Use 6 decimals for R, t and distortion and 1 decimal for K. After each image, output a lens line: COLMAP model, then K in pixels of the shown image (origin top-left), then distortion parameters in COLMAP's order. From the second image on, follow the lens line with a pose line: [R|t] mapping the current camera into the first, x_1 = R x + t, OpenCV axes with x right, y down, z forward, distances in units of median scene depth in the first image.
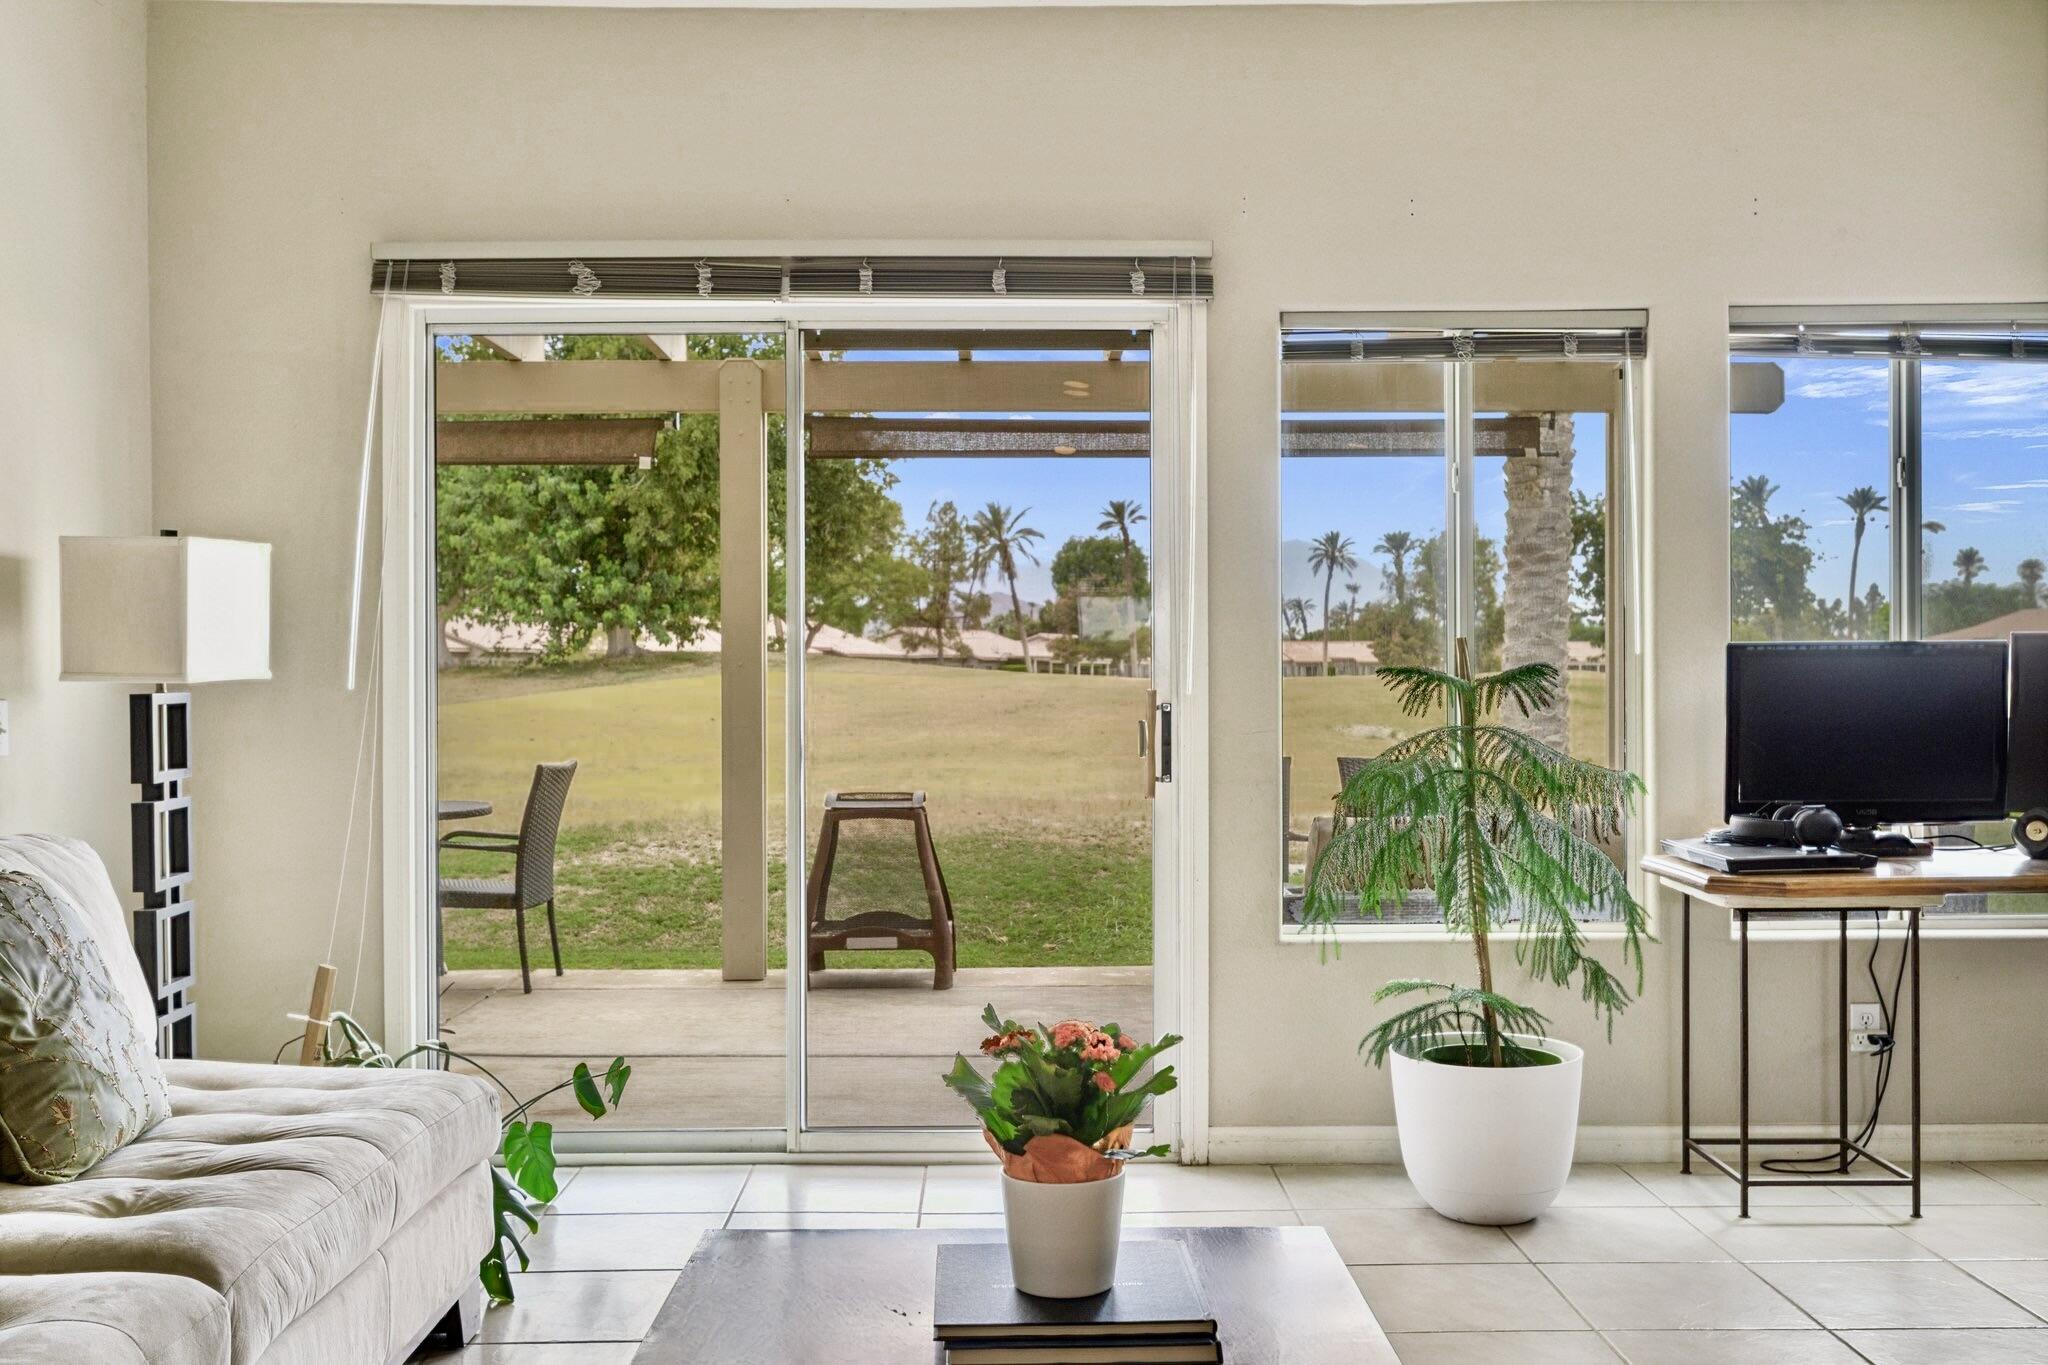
lens RADIAL K [[1992.0, 0, 1024.0], [0, 1992.0, 682.5], [0, 0, 1]] dist [0.001125, 0.002104]
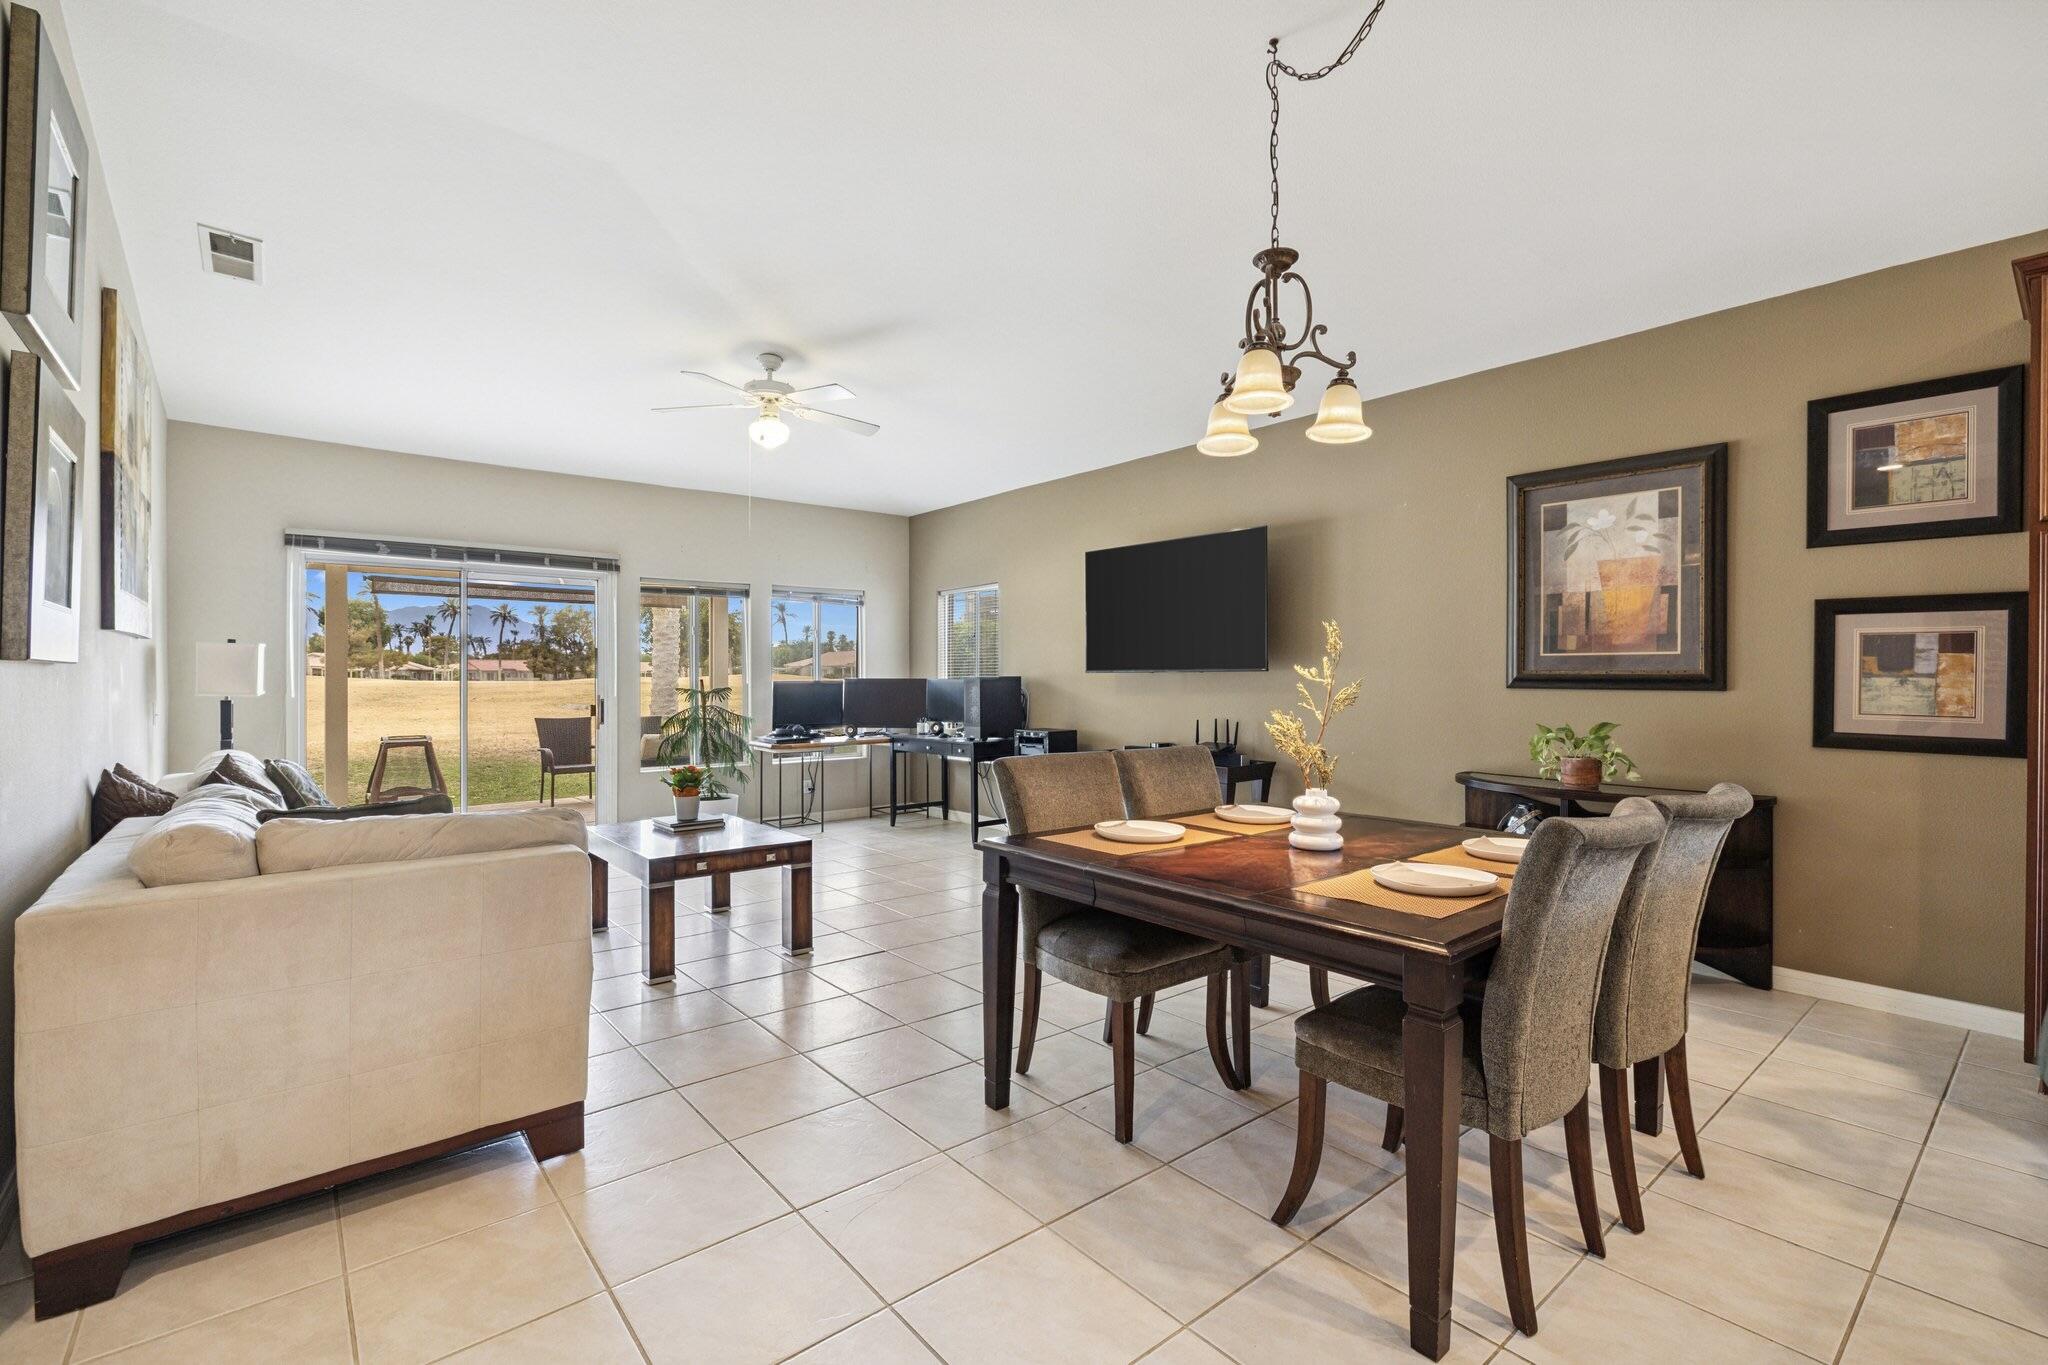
lens RADIAL K [[899.0, 0, 1017.8], [0, 899.0, 680.0], [0, 0, 1]] dist [0.000920, -0.000560]
pose [[0.781266, 0.001934, 0.624195, -0.310556], [-0.000950, 0.999998, -0.001910, -0.018024], [-0.624198, 0.000899, 0.781266, -0.535094]]
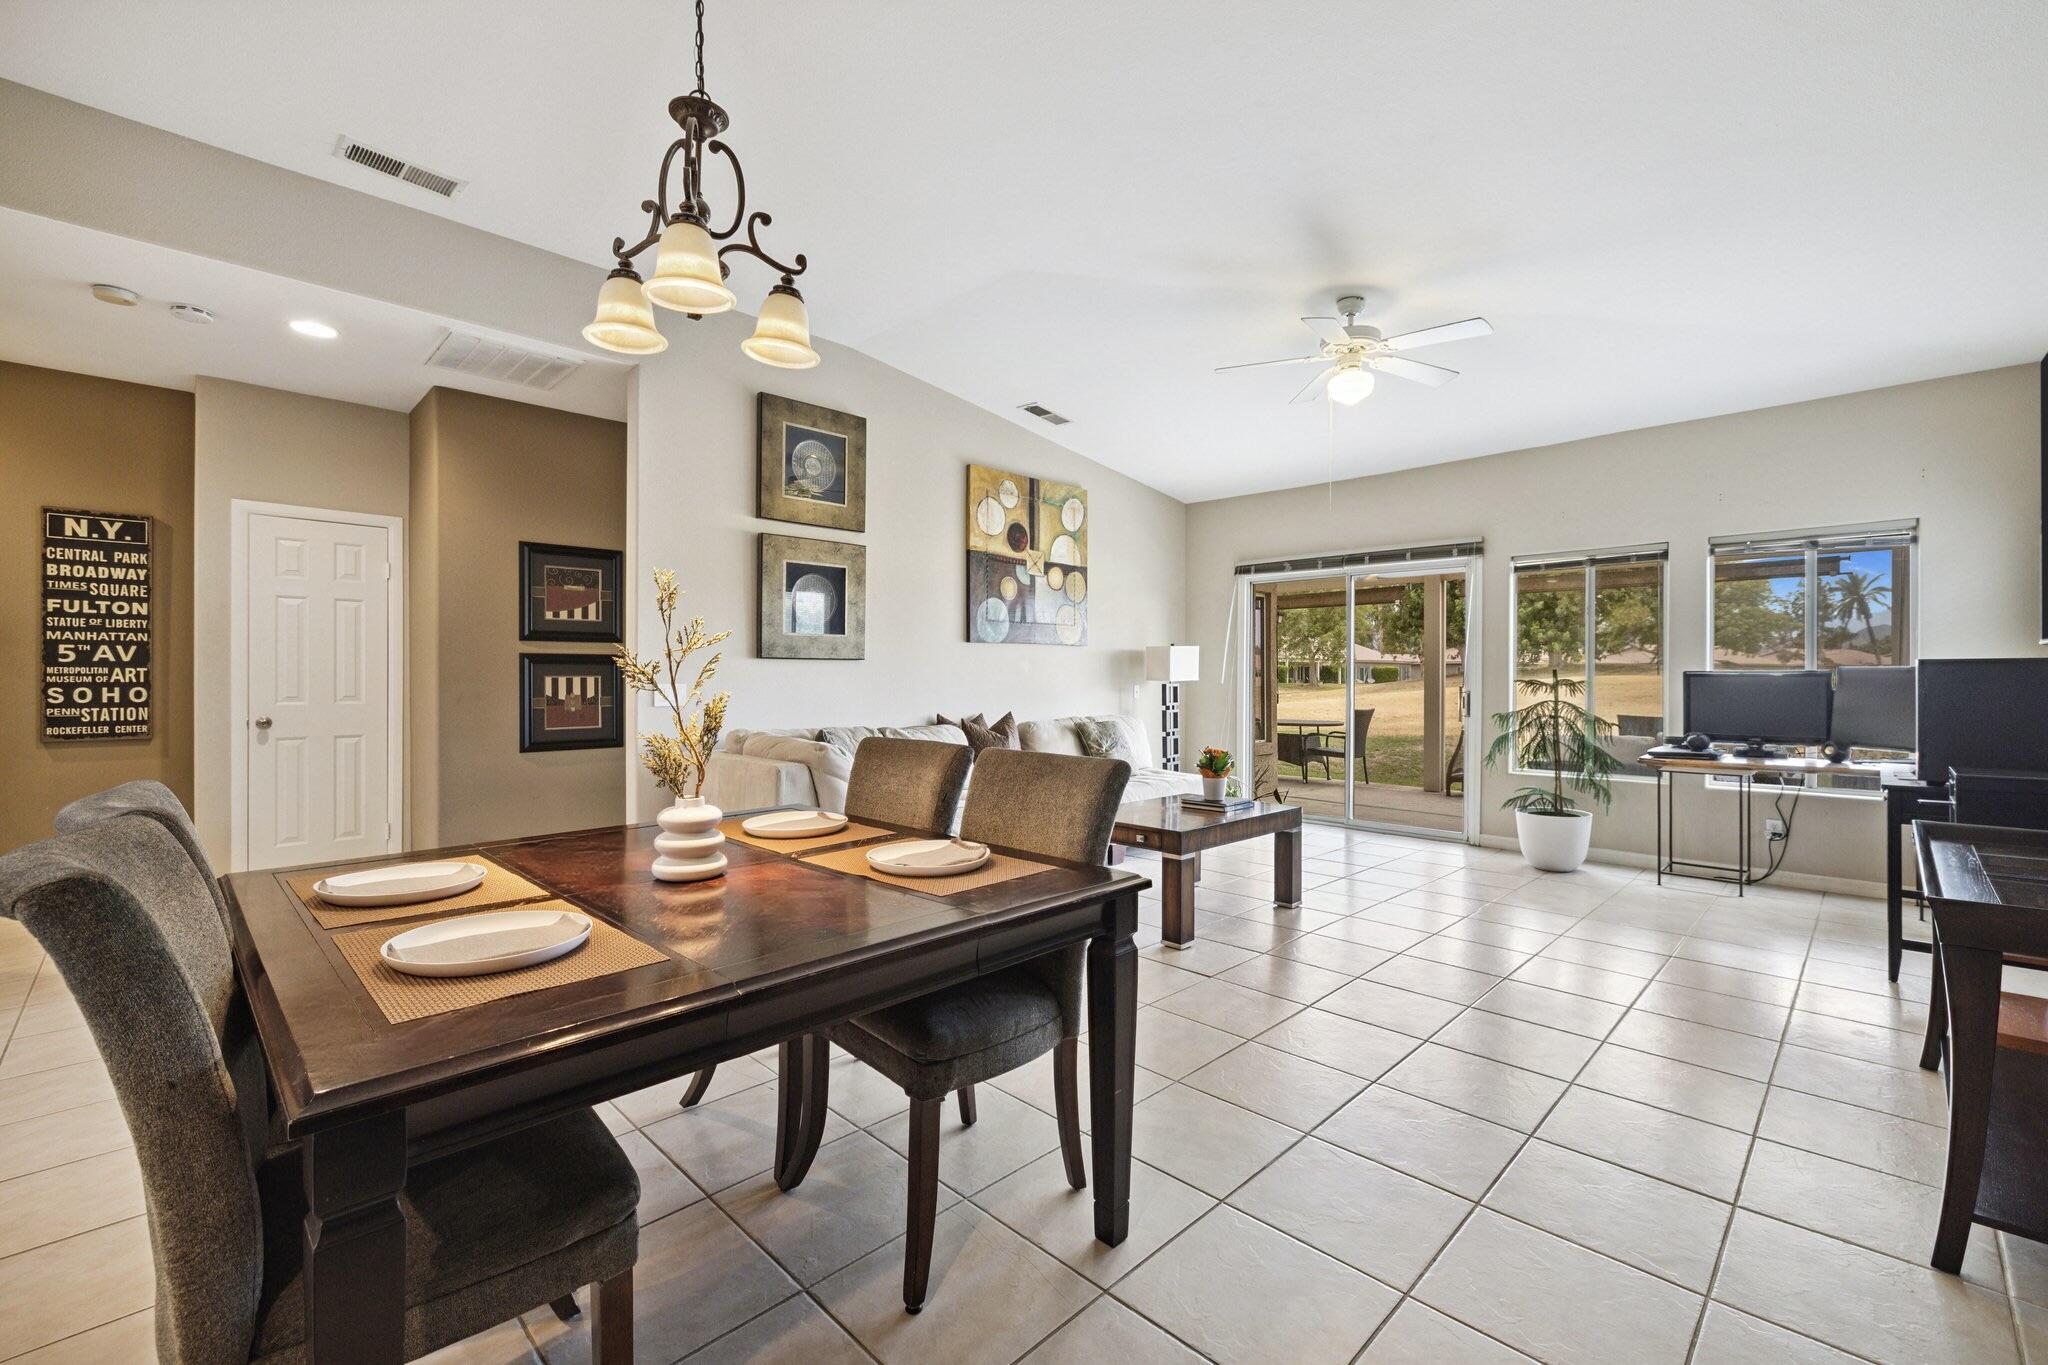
lens RADIAL K [[823.2, 0, 1021.5], [0, 823.2, 714.5], [0, 0, 1]] dist [0.000138, 0.000024]
pose [[0.713827, 0.038218, -0.699278, 0.477756], [-0.007486, 0.998869, 0.046950, -0.007330], [0.700282, -0.028280, 0.713306, -0.371814]]
